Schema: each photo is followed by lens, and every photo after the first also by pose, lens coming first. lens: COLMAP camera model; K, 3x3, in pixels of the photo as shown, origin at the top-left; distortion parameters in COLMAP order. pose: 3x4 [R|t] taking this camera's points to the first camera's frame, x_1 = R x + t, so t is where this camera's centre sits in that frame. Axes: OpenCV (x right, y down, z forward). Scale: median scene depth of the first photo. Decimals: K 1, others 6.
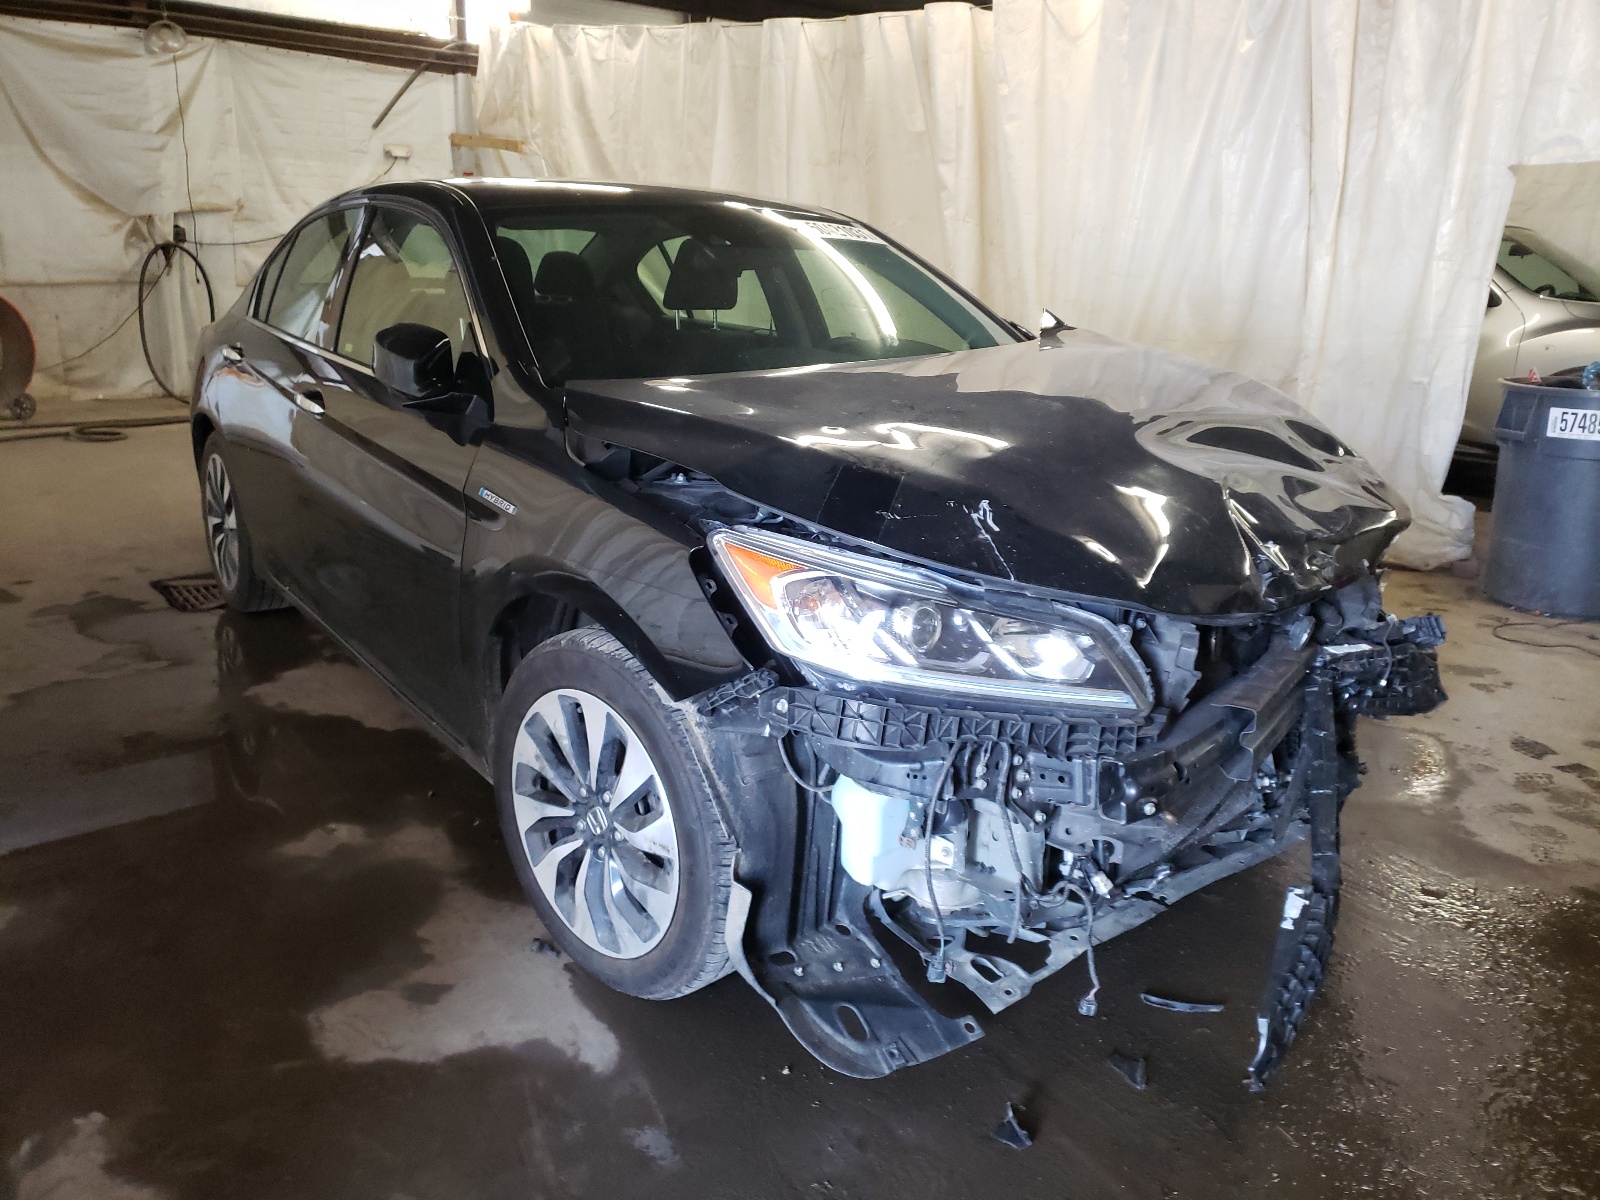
lens RADIAL K [[1214.0, 0, 819.4], [0, 1214.0, 601.2], [0, 0, 1]] dist [-0.073108, 0.095376]
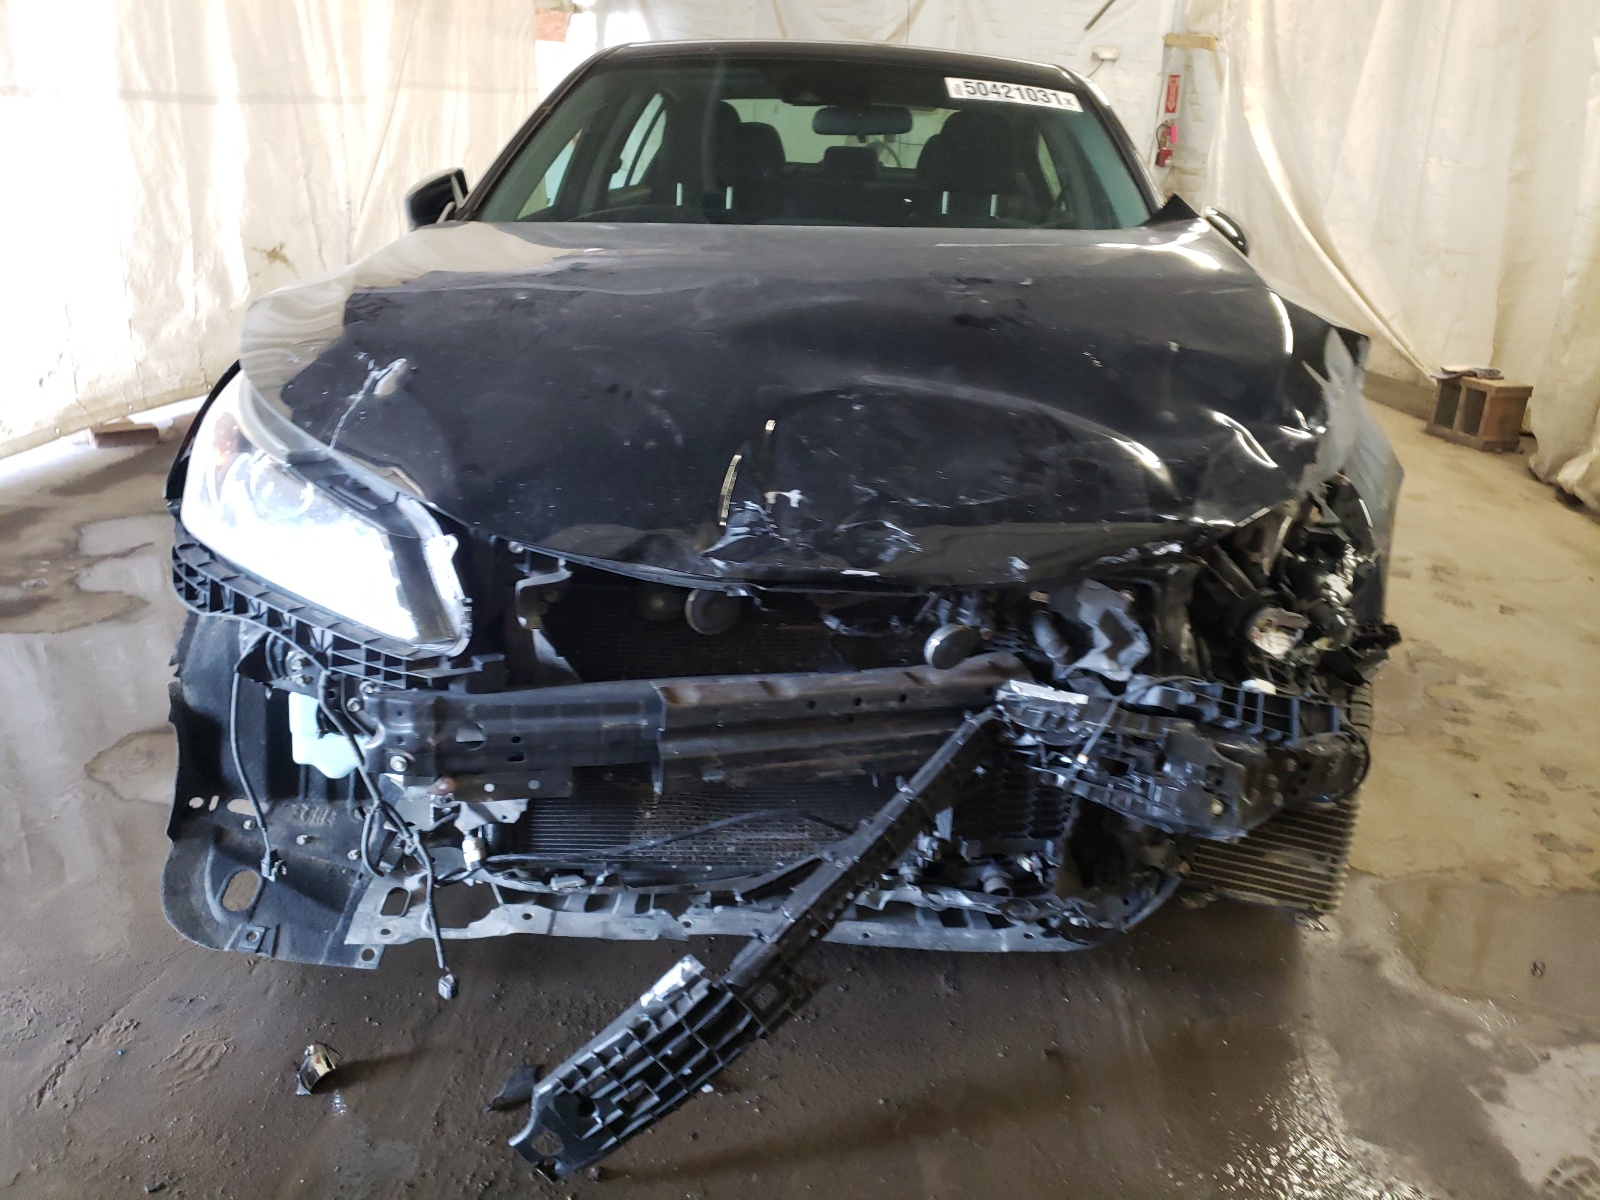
lens RADIAL K [[1214.0, 0, 819.4], [0, 1214.0, 601.2], [0, 0, 1]] dist [-0.073108, 0.095376]
pose [[0.791537, 0.225513, -0.567990, 0.151894], [-0.191295, 0.974146, 0.120188, -0.013013], [0.580409, 0.013521, 0.814213, 0.084973]]
